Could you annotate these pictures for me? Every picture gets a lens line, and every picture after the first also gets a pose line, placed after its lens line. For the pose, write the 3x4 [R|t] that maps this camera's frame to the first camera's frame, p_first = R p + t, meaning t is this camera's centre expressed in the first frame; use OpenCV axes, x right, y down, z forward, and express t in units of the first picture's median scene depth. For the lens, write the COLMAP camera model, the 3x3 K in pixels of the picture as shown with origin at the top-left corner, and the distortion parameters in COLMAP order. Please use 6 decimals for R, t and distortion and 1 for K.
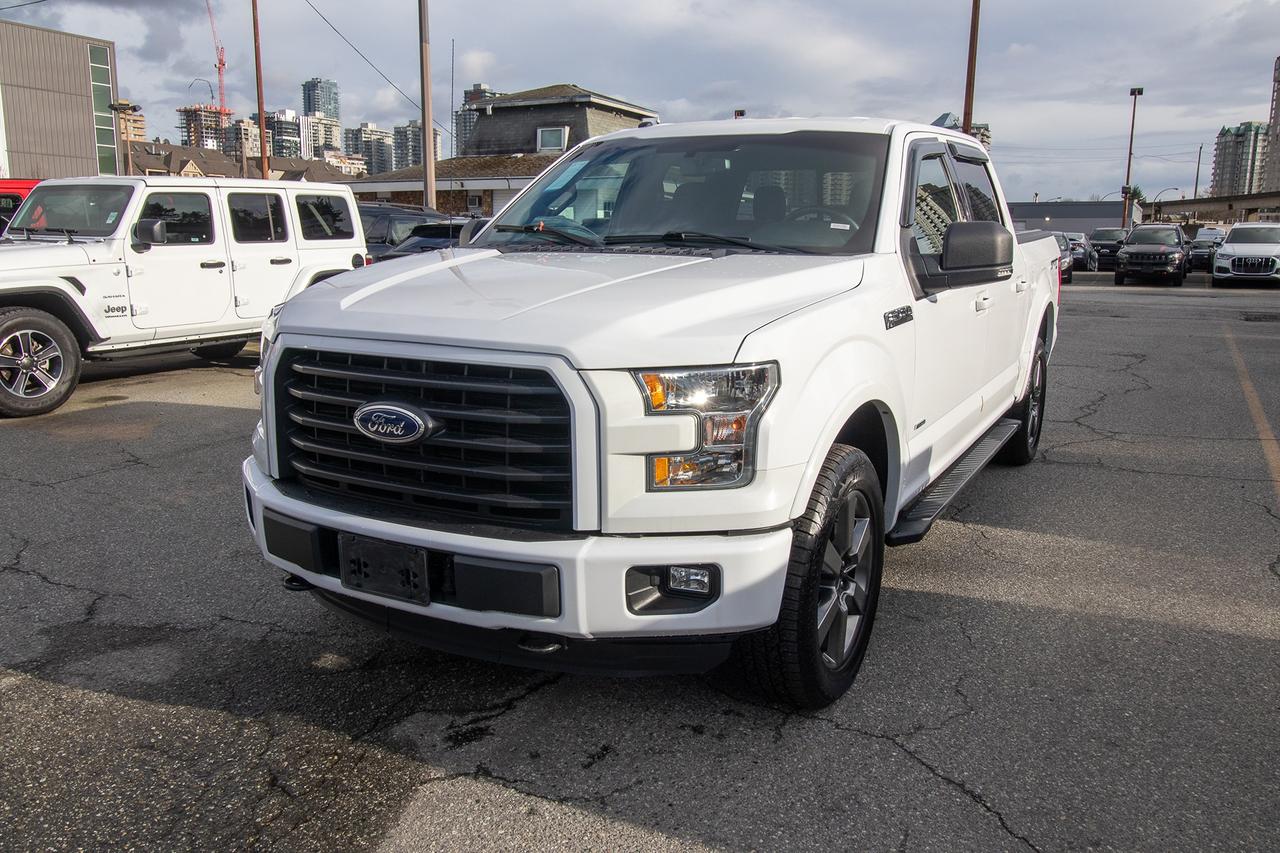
lens RADIAL K [[1006.2, 0, 632.1], [0, 1006.2, 429.5], [0, 0, 1]] dist [0.016867, -0.009681]
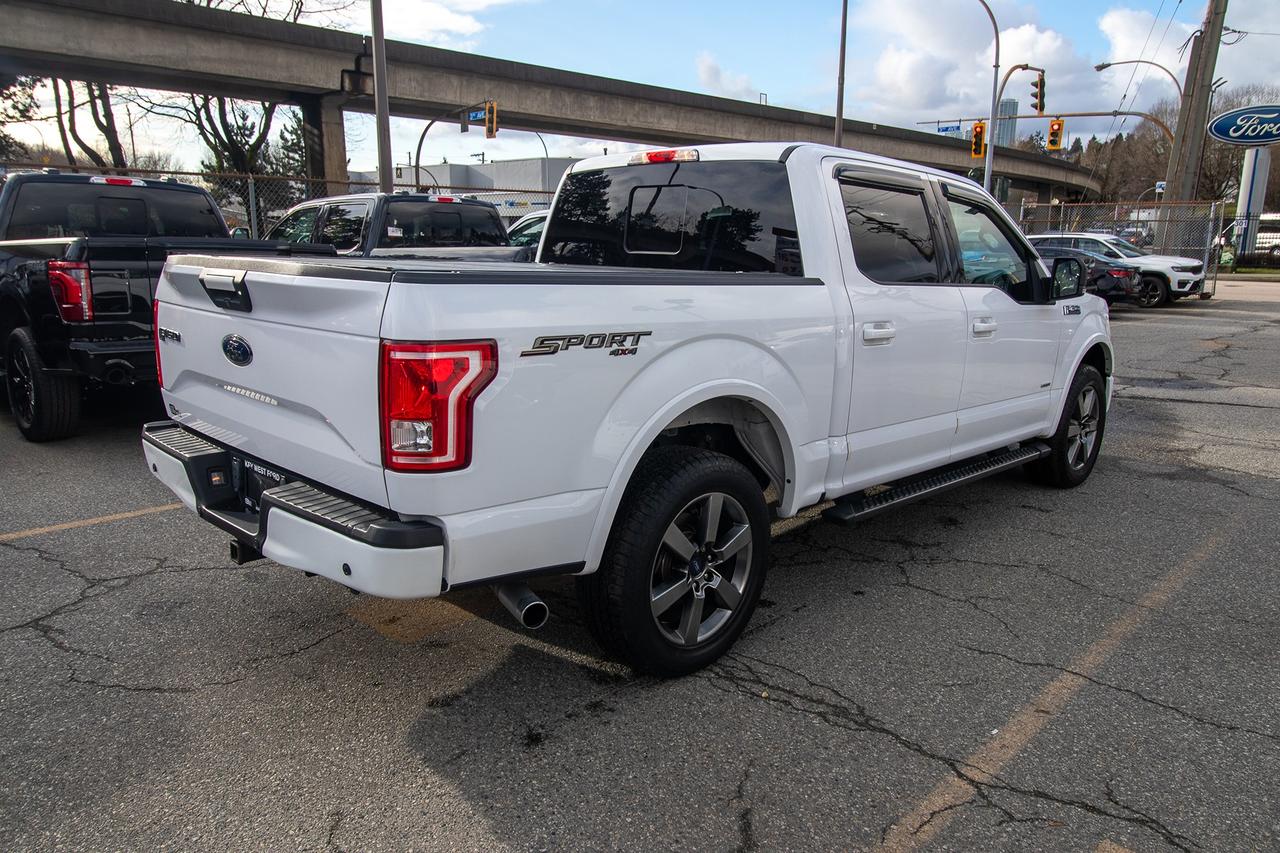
lens RADIAL K [[908.1, 0, 643.1], [0, 908.1, 429.8], [0, 0, 1]] dist [0.002367, -0.000702]
pose [[-0.966323, -0.072879, 0.246795, 0.082222], [0.029175, 0.921846, 0.386457, -0.741738], [-0.255672, 0.380643, -0.888675, 3.565808]]
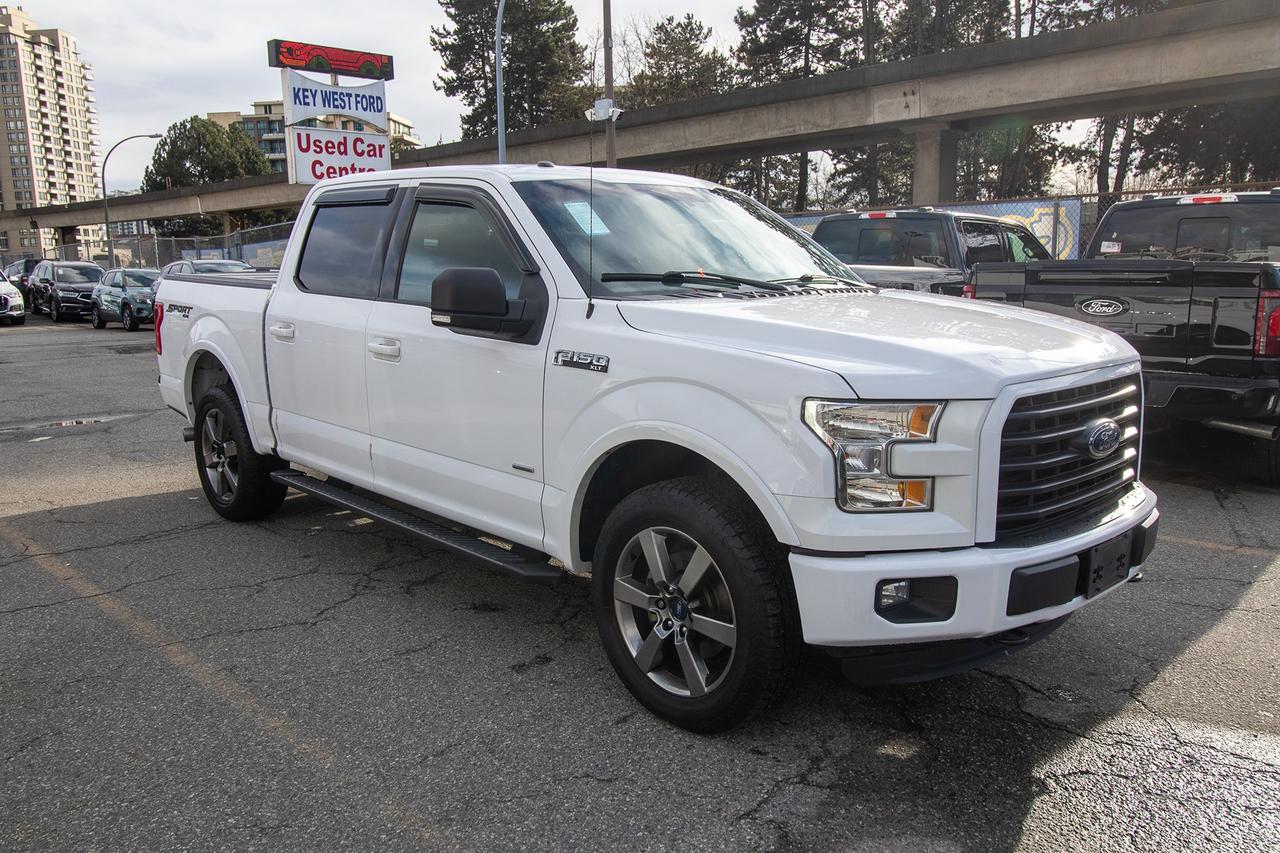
lens RADIAL K [[1001.4, 0, 638.0], [0, 1001.4, 426.9], [0, 0, 1]] dist [0.001245, 0.002091]
pose [[0.297460, -0.163122, 0.940696, -1.435146], [0.197615, 0.974478, 0.106491, -0.241203], [-0.934059, 0.154219, 0.322103, 1.080169]]
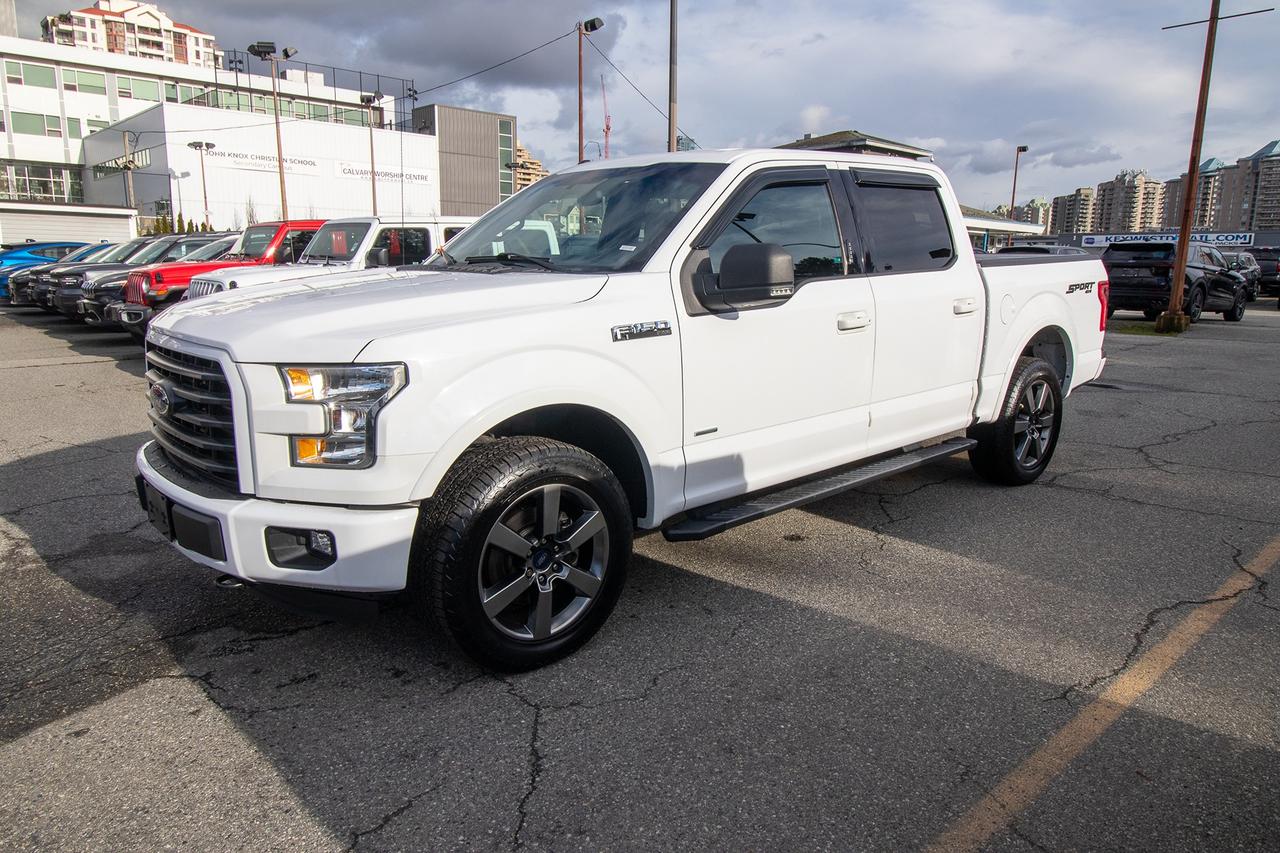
lens RADIAL K [[846.0, 0, 633.2], [0, 846.0, 424.0], [0, 0, 1]] dist [0.011218, -0.009546]
pose [[0.943904, 0.063339, -0.324090, 0.662489], [-0.063802, 0.997920, 0.009207, -0.021811], [0.323999, 0.011987, 0.945981, 0.155252]]
